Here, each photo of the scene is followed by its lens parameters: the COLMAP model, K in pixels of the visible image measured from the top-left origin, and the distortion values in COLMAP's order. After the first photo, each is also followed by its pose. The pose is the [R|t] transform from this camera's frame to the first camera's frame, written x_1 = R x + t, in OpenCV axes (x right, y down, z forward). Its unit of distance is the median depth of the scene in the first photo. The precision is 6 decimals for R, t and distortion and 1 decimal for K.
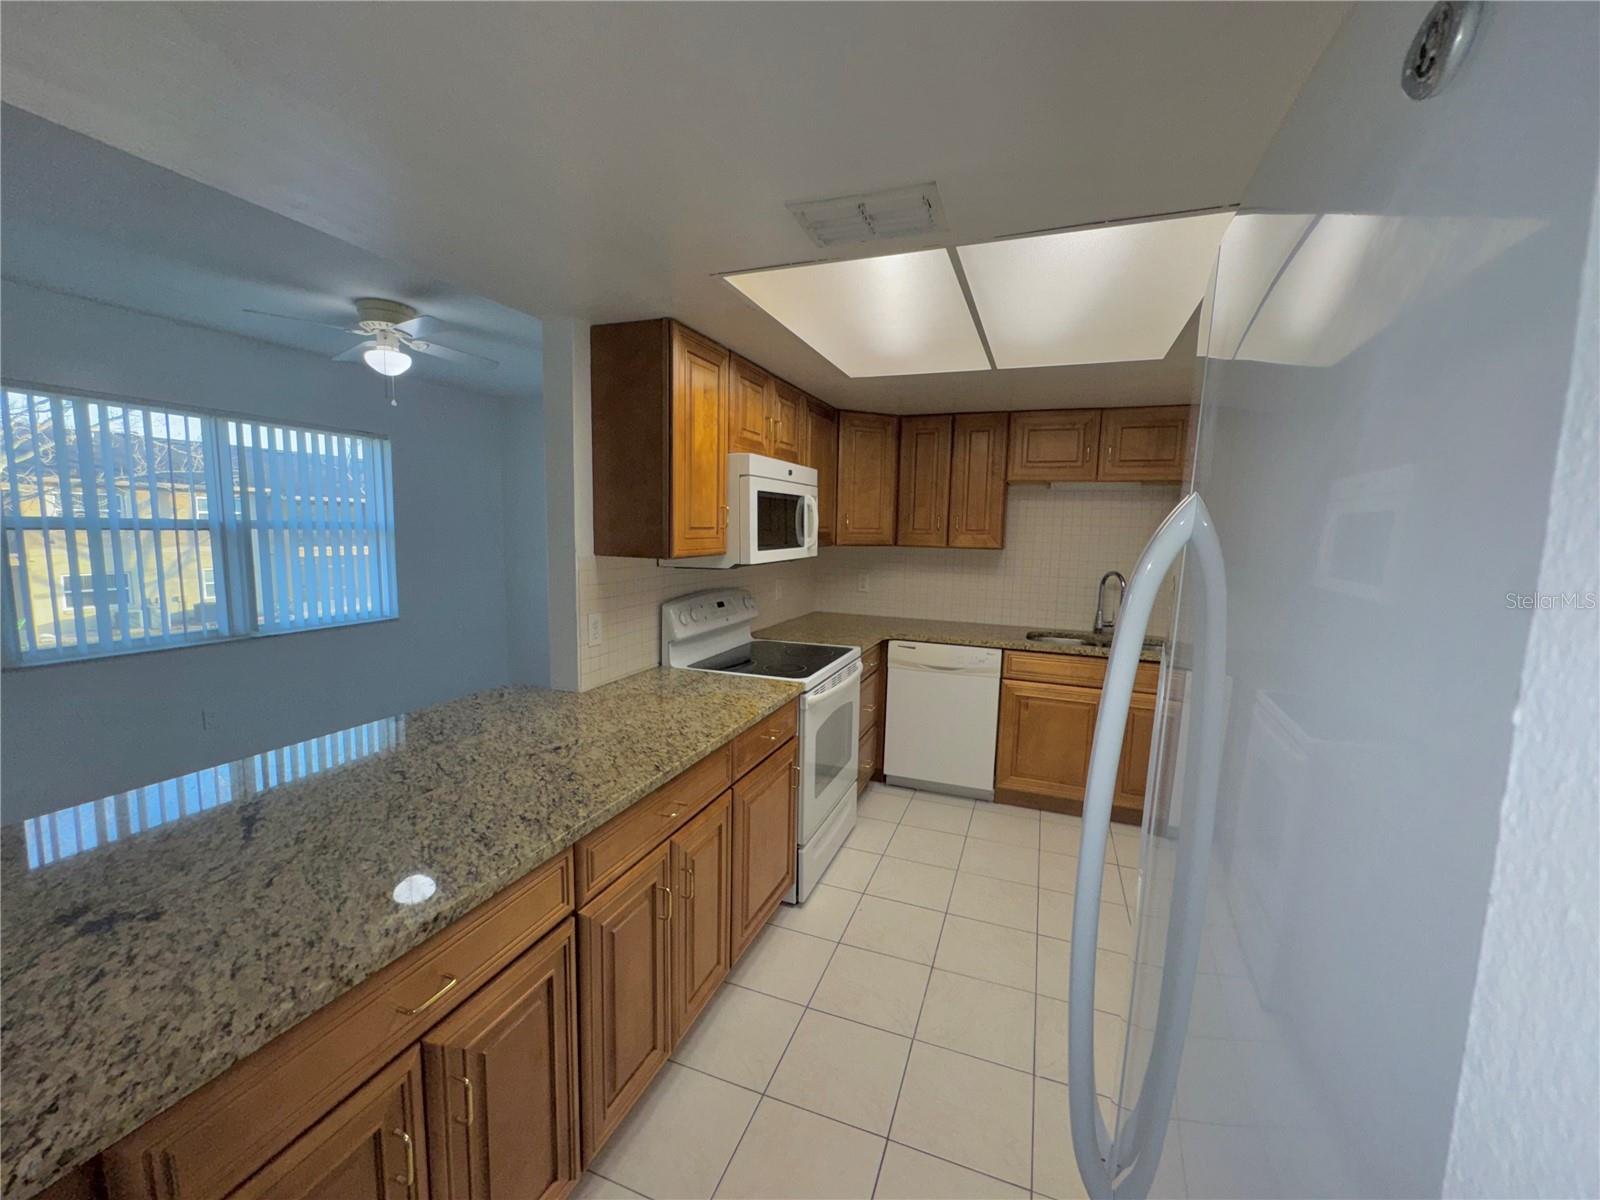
lens RADIAL K [[639.9, 0, 798.7], [0, 639.9, 598.3], [0, 0, 1]] dist [-0.004005, 0.000692]
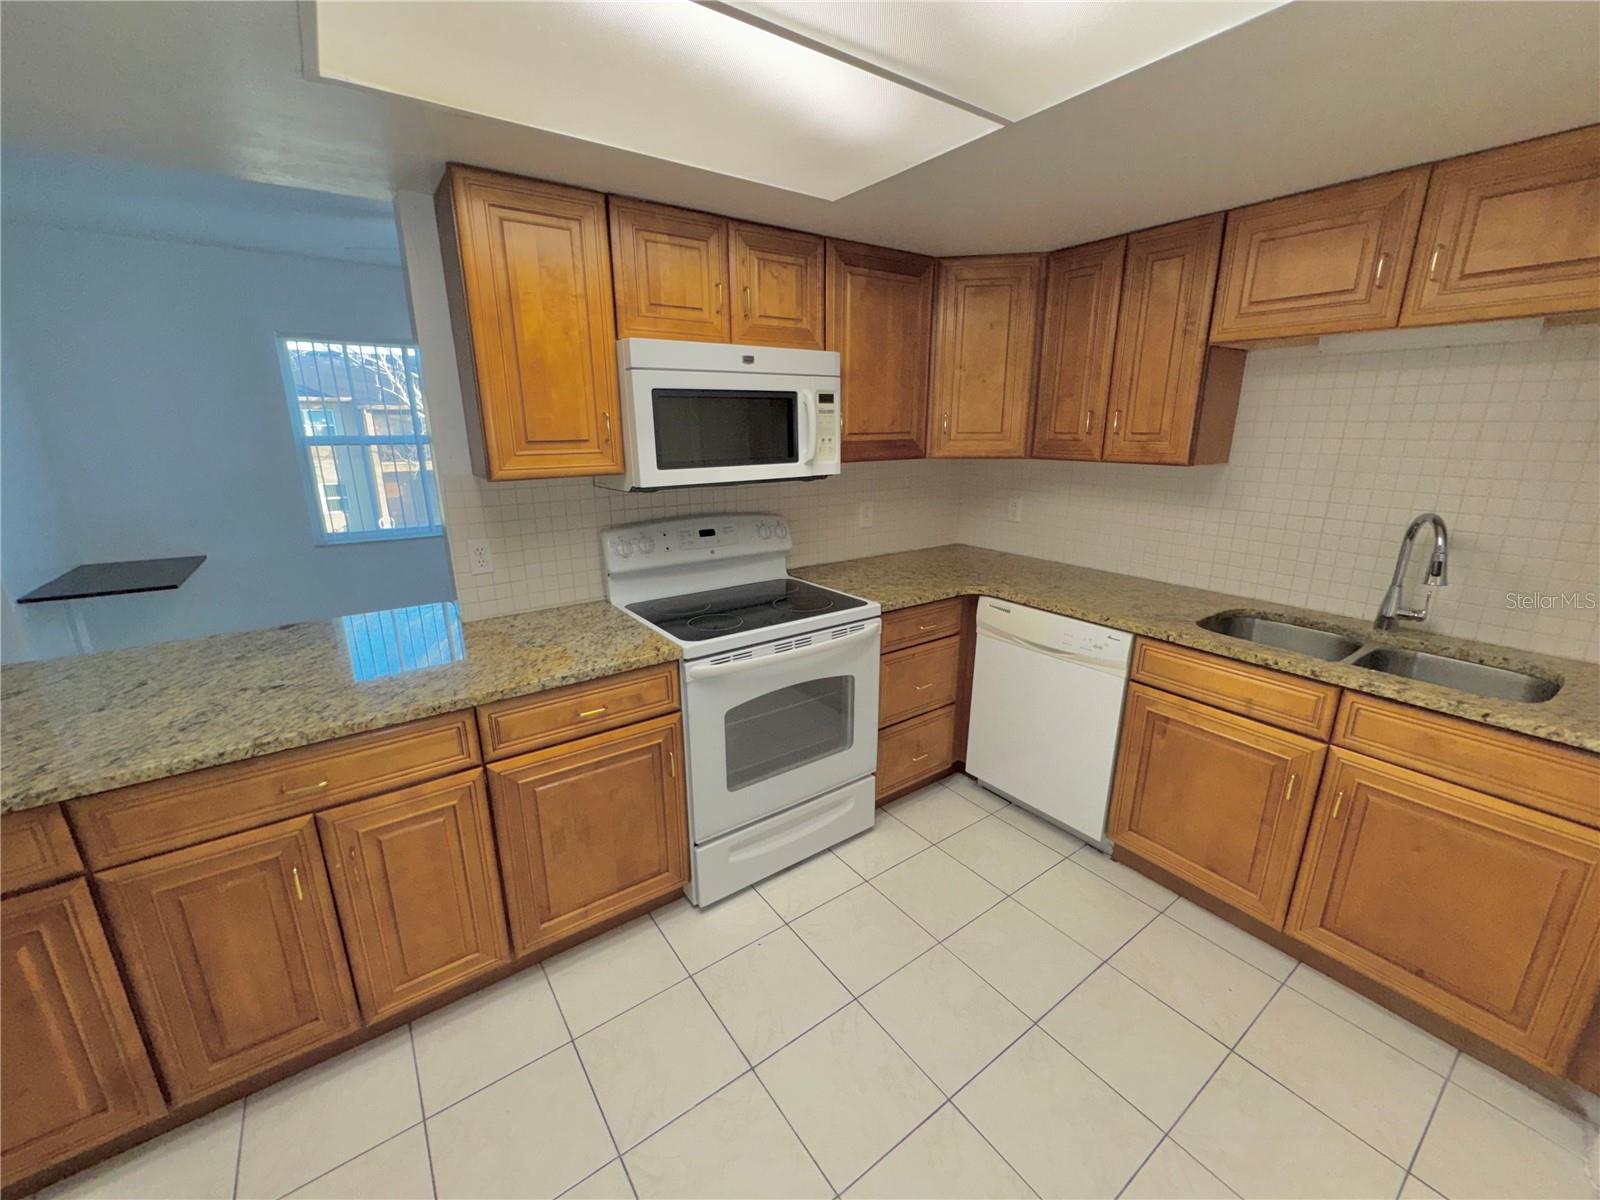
lens RADIAL K [[639.9, 0, 798.7], [0, 639.9, 598.7], [0, 0, 1]] dist [-0.004005, 0.000692]
pose [[0.836258, 0.121957, -0.534602, 0.501055], [-0.041688, 0.986271, 0.159784, -0.050563], [0.546750, -0.111334, 0.829861, 0.433618]]
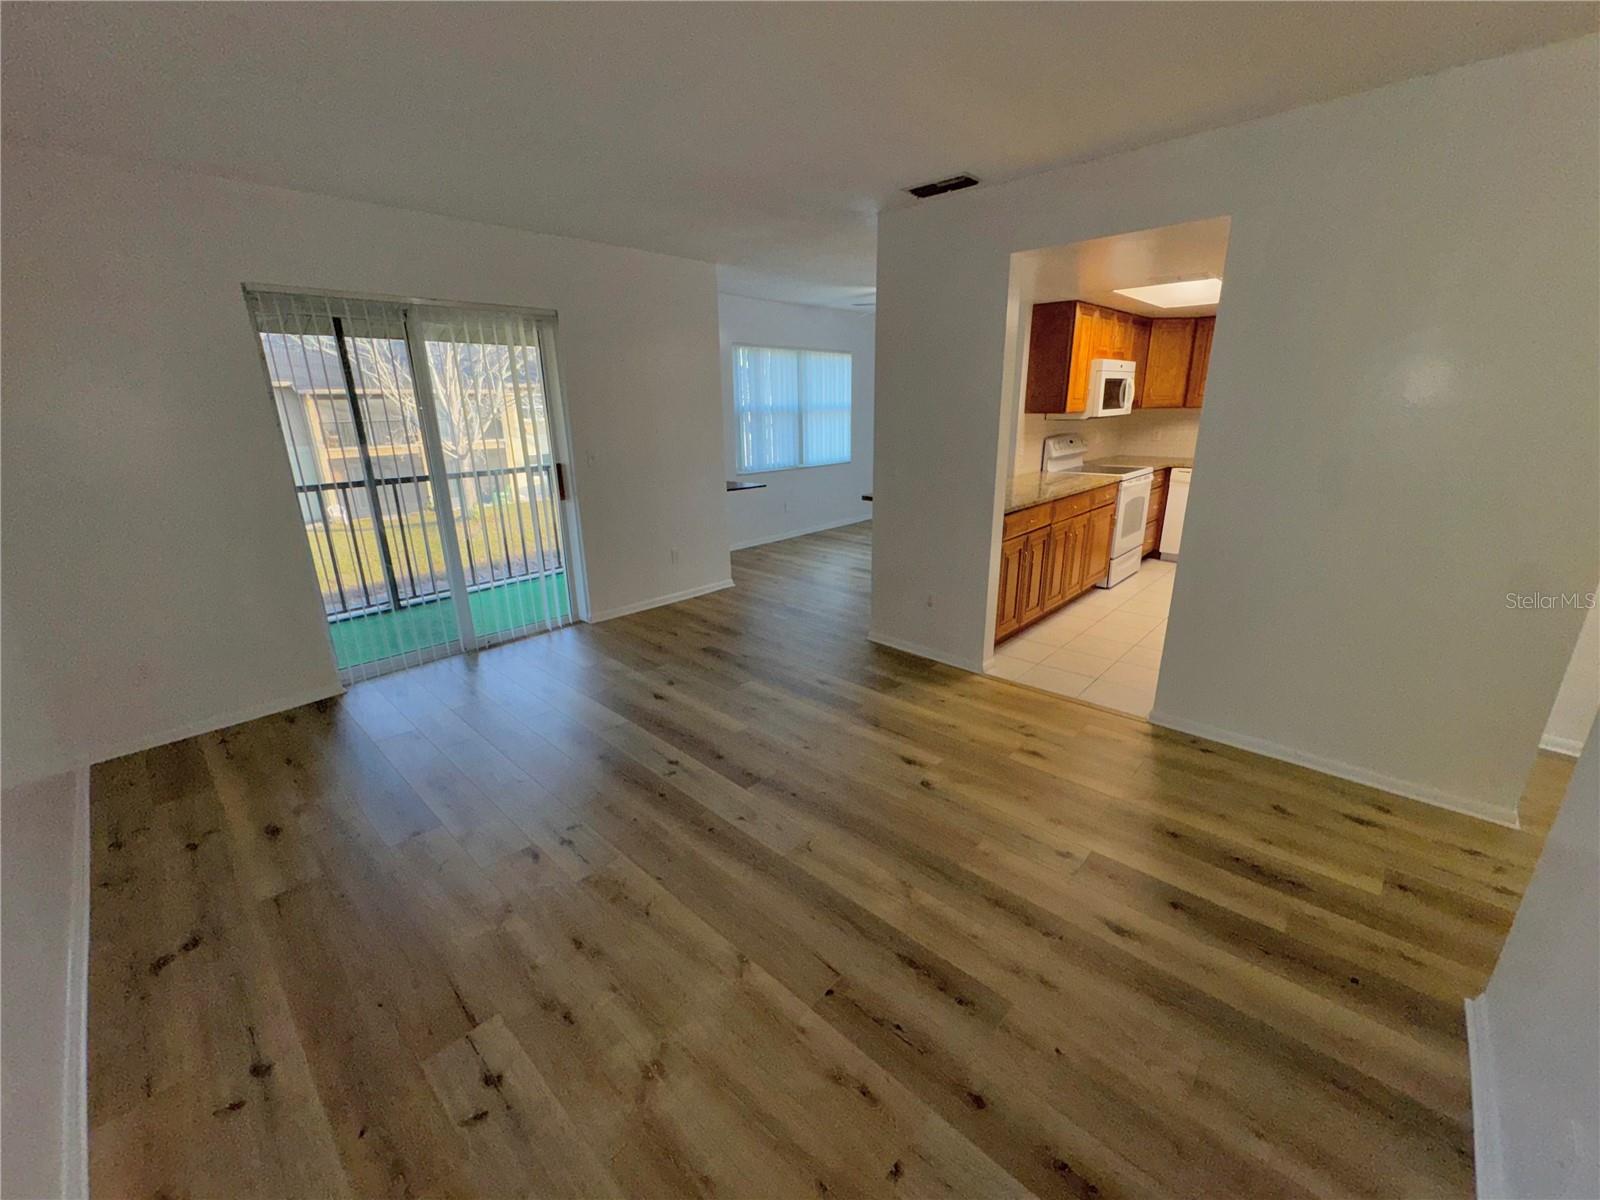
lens RADIAL K [[639.9, 0, 798.6], [0, 639.9, 597.4], [0, 0, 1]] dist [-0.004005, 0.000692]
pose [[0.925542, 0.074354, -0.371273, -0.155139], [-0.006332, 0.983433, 0.181163, 0.143842], [0.378593, -0.165323, 0.910679, -1.253037]]
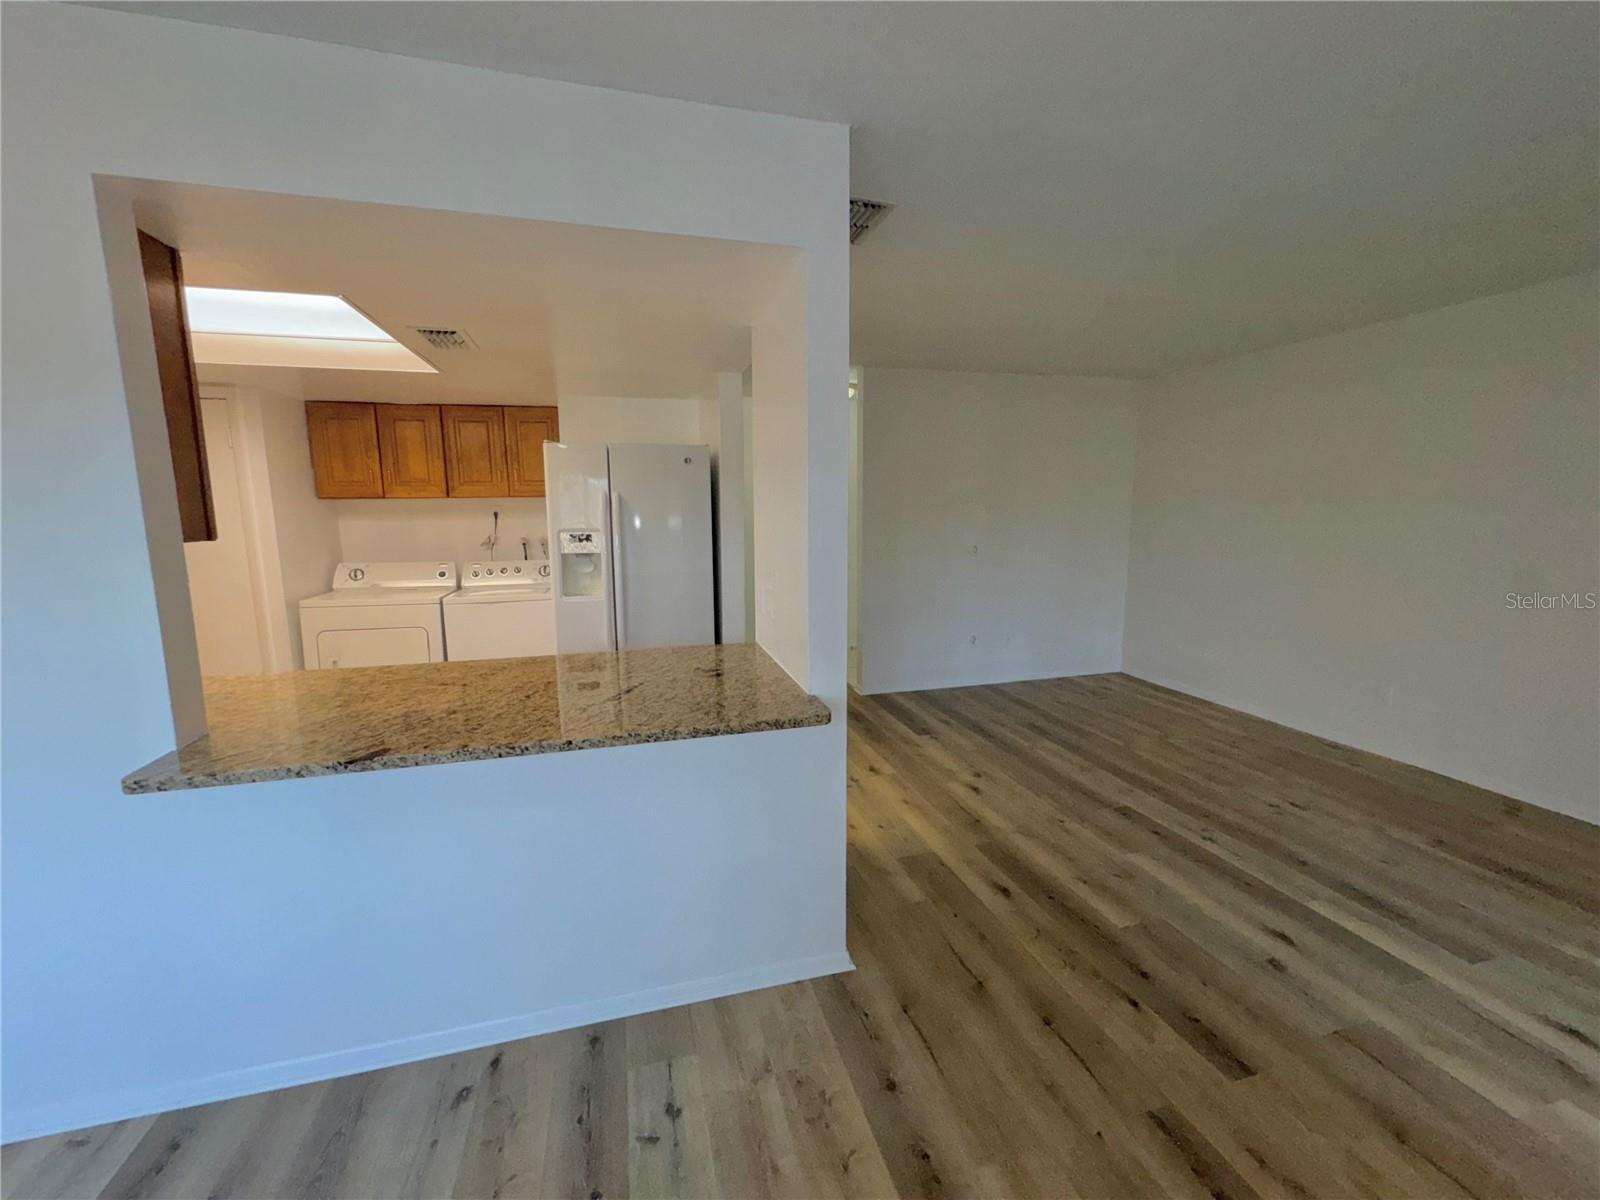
lens RADIAL K [[639.9, 0, 798.3], [0, 639.9, 598.3], [0, 0, 1]] dist [-0.004005, 0.000692]
pose [[-0.598323, -0.132956, 0.790147, -1.142434], [0.085355, 0.969949, 0.227844, -0.096065], [-0.796696, 0.203767, -0.568994, 0.744296]]
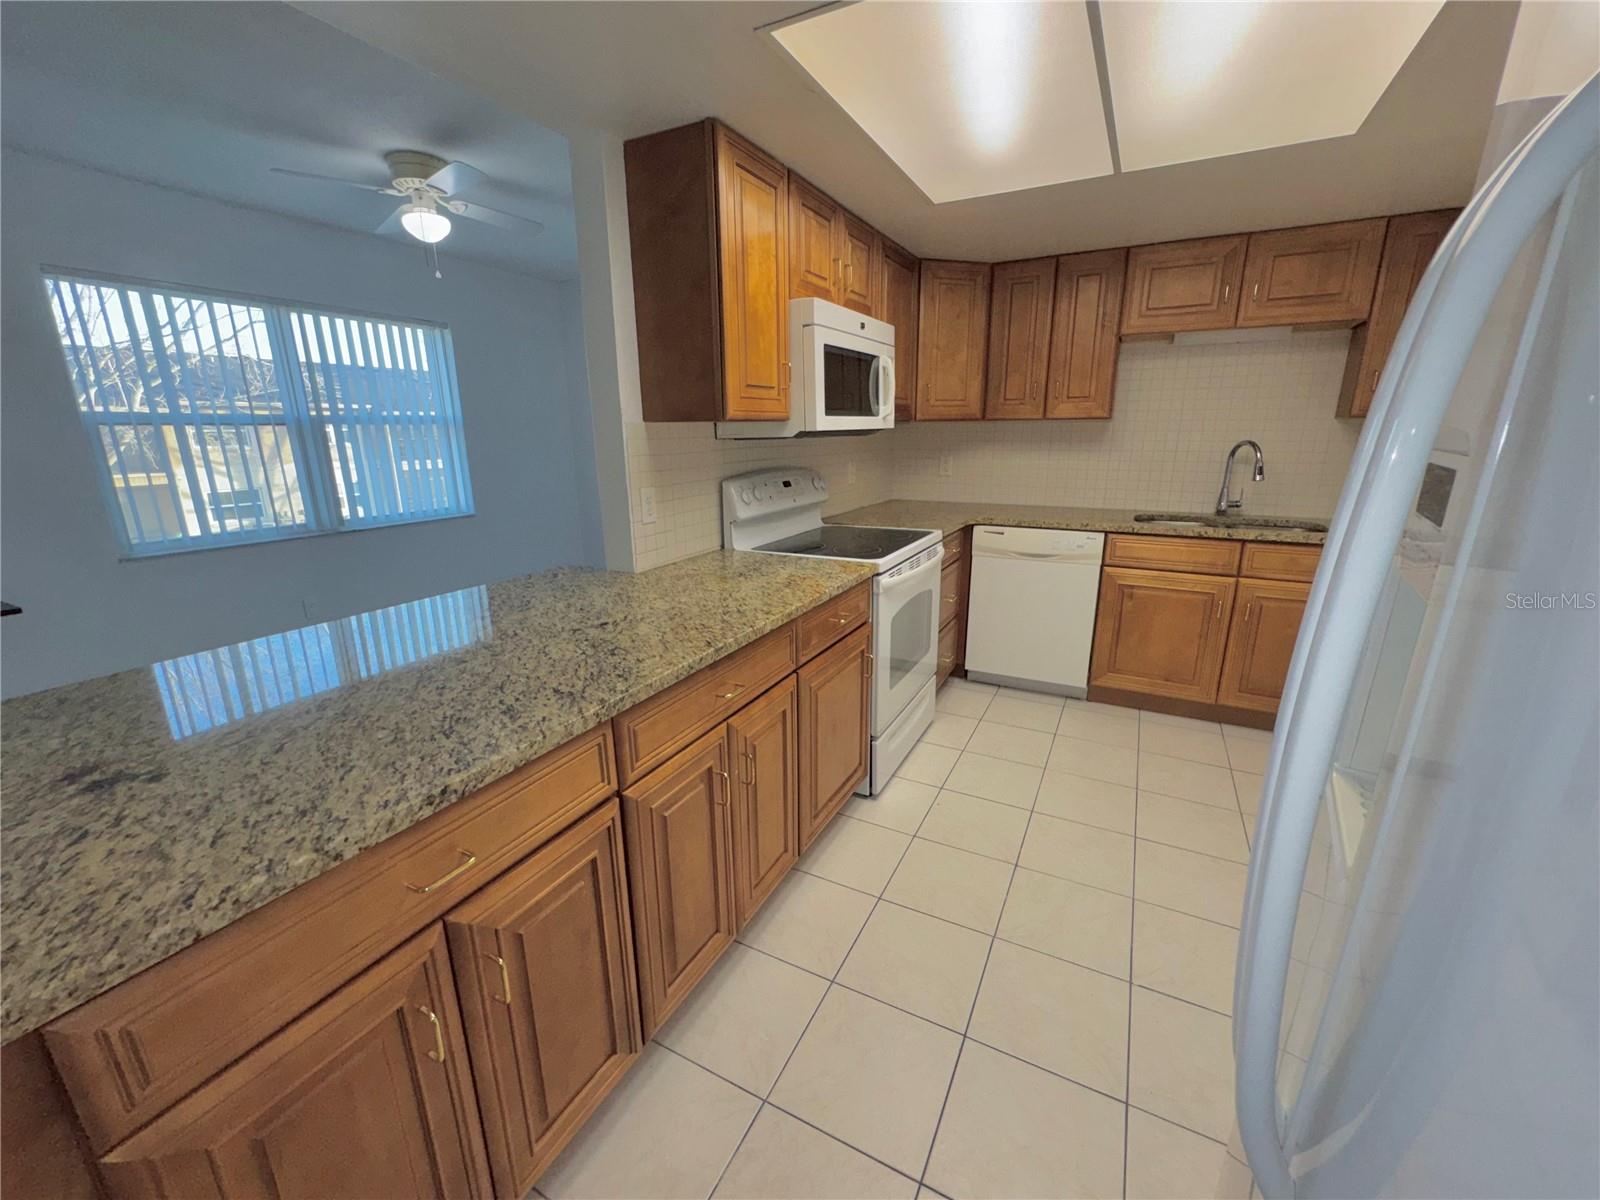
lens RADIAL K [[639.9, 0, 798.8], [0, 639.9, 598.7], [0, 0, 1]] dist [-0.004005, 0.000692]
pose [[0.992565, 0.000472, -0.121714, 0.007373], [0.017222, 0.989387, 0.144282, 0.047255], [0.120491, -0.145305, 0.982023, 0.091960]]
